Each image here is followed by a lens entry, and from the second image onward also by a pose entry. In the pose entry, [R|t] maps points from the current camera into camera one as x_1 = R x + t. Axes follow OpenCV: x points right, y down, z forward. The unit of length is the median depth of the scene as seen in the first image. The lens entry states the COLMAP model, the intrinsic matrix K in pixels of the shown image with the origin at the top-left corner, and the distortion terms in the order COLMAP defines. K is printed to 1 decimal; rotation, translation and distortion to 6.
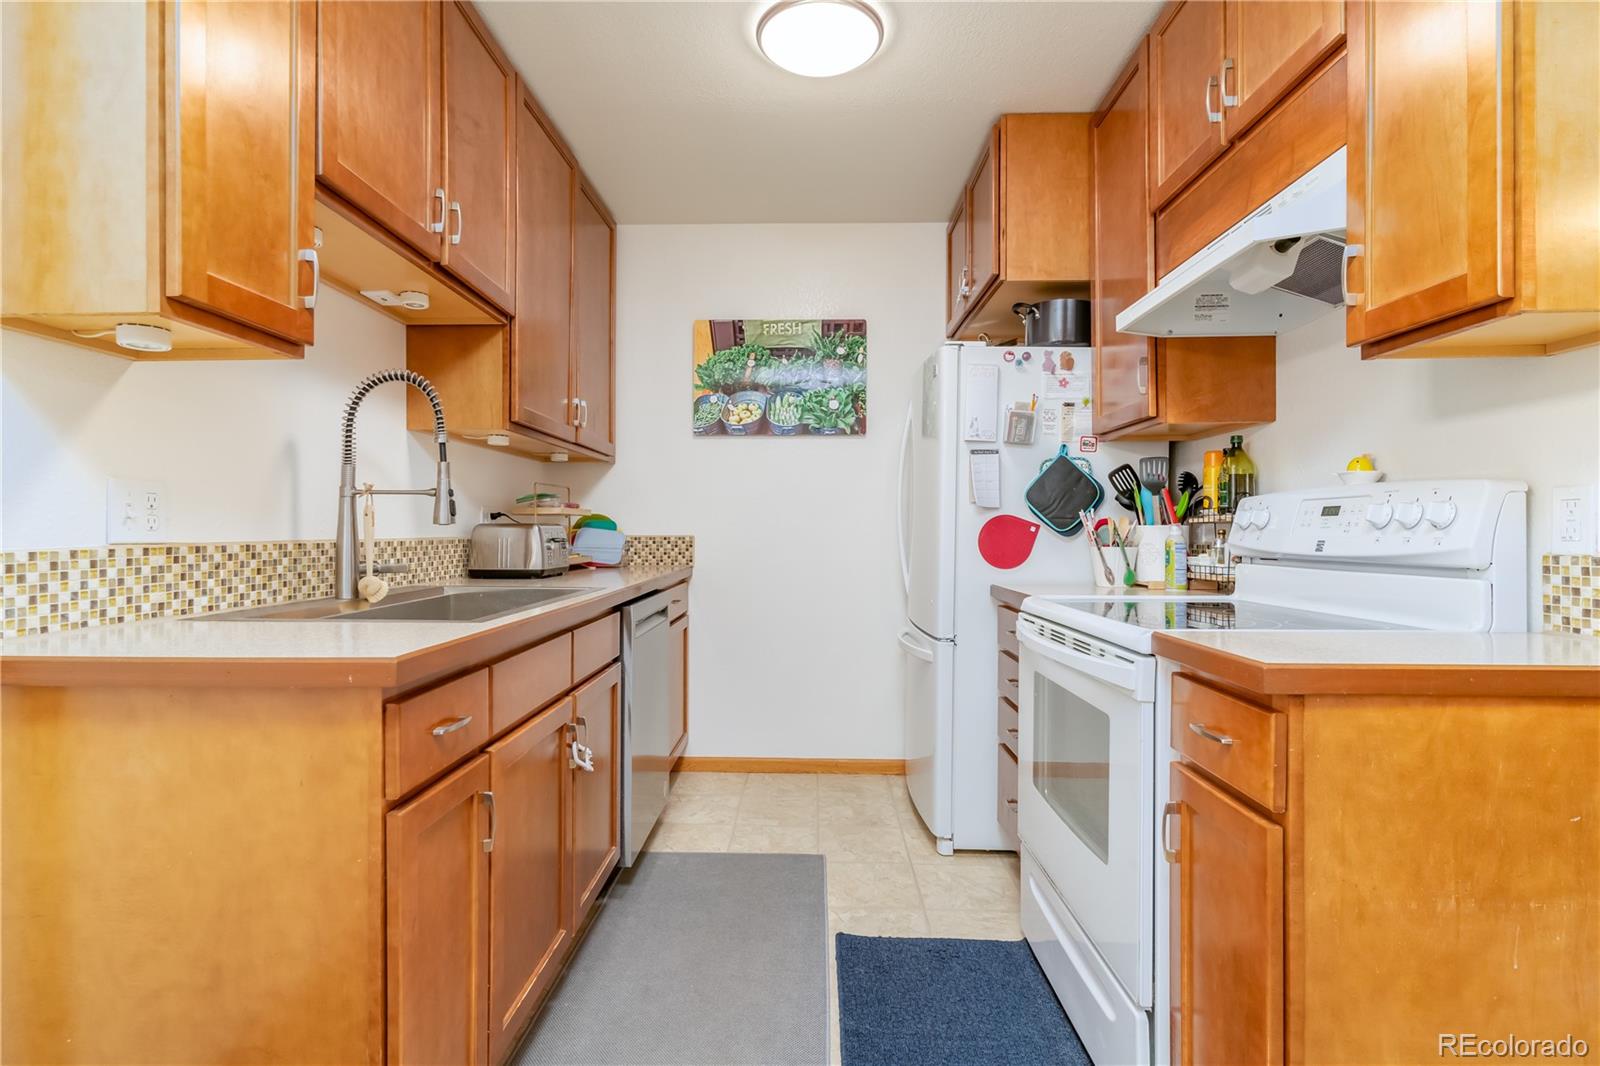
lens RADIAL K [[769.0, 0, 796.6], [0, 769.0, 526.7], [0, 0, 1]] dist [0.000512, 0.000186]
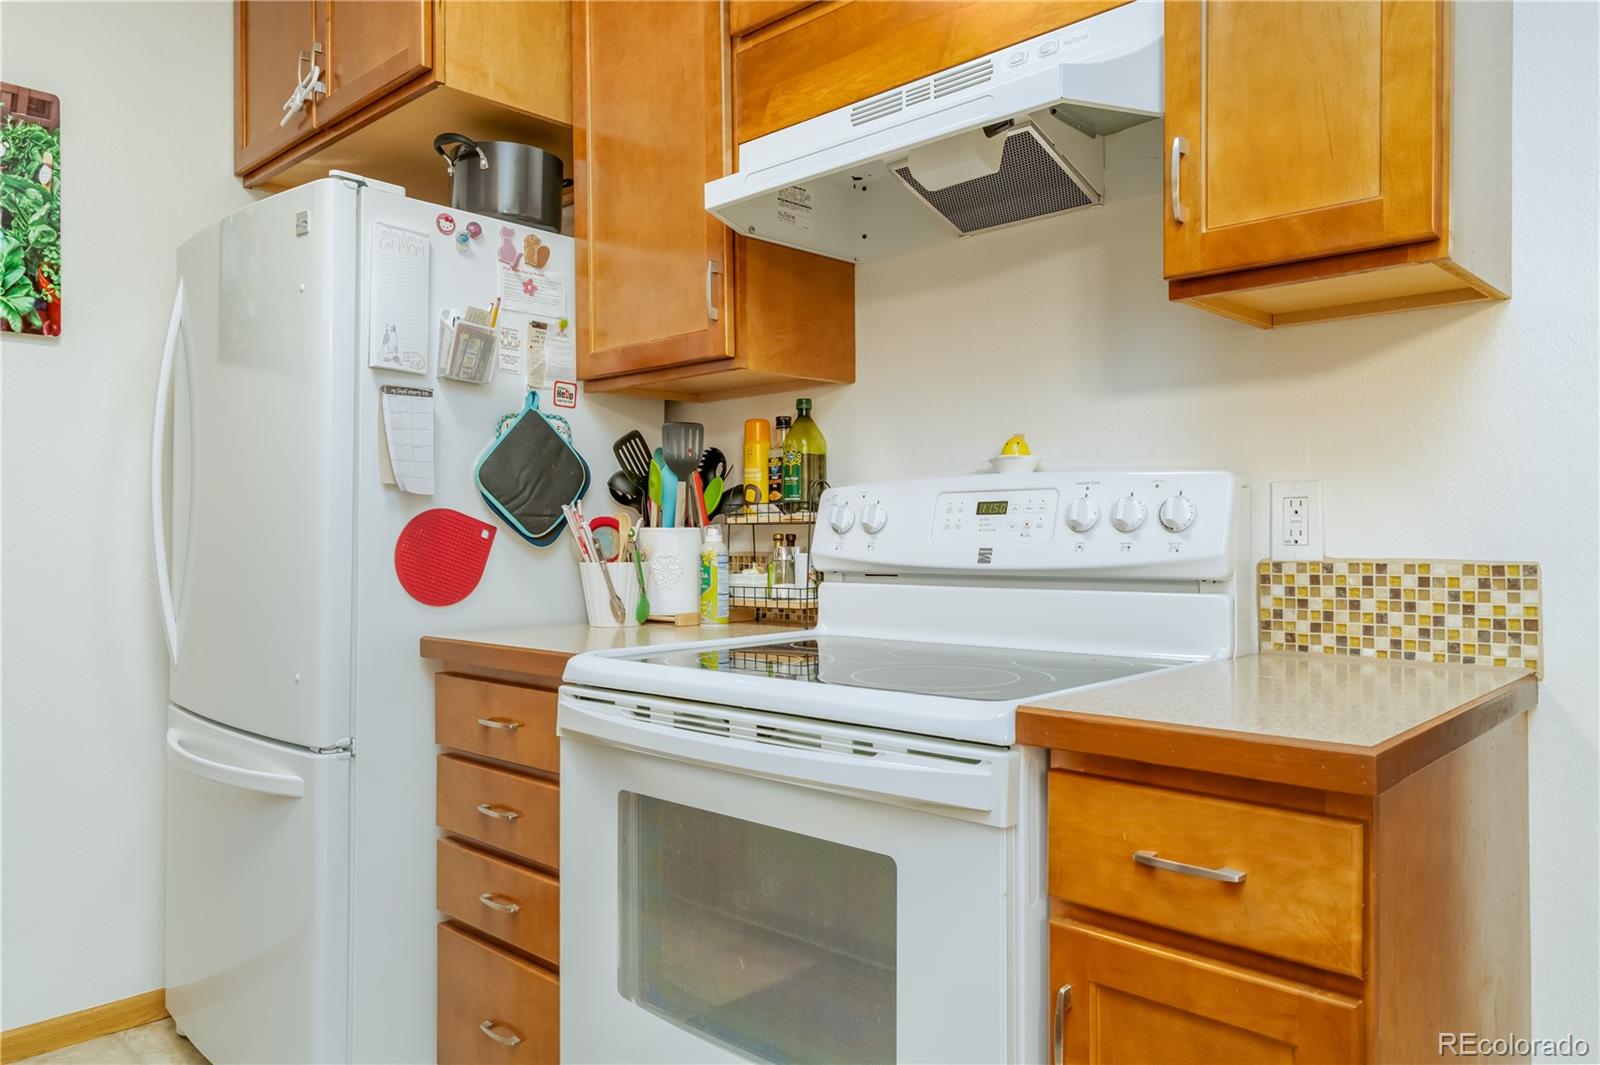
lens RADIAL K [[1095.4, 0, 793.2], [0, 1095.4, 538.7], [0, 0, 1]] dist [-0.000483, -0.000386]
pose [[0.680035, -0.007547, 0.733141, -0.172475], [0.001866, 0.999962, 0.008563, -0.000326], [-0.733178, -0.004456, 0.680023, 0.352593]]
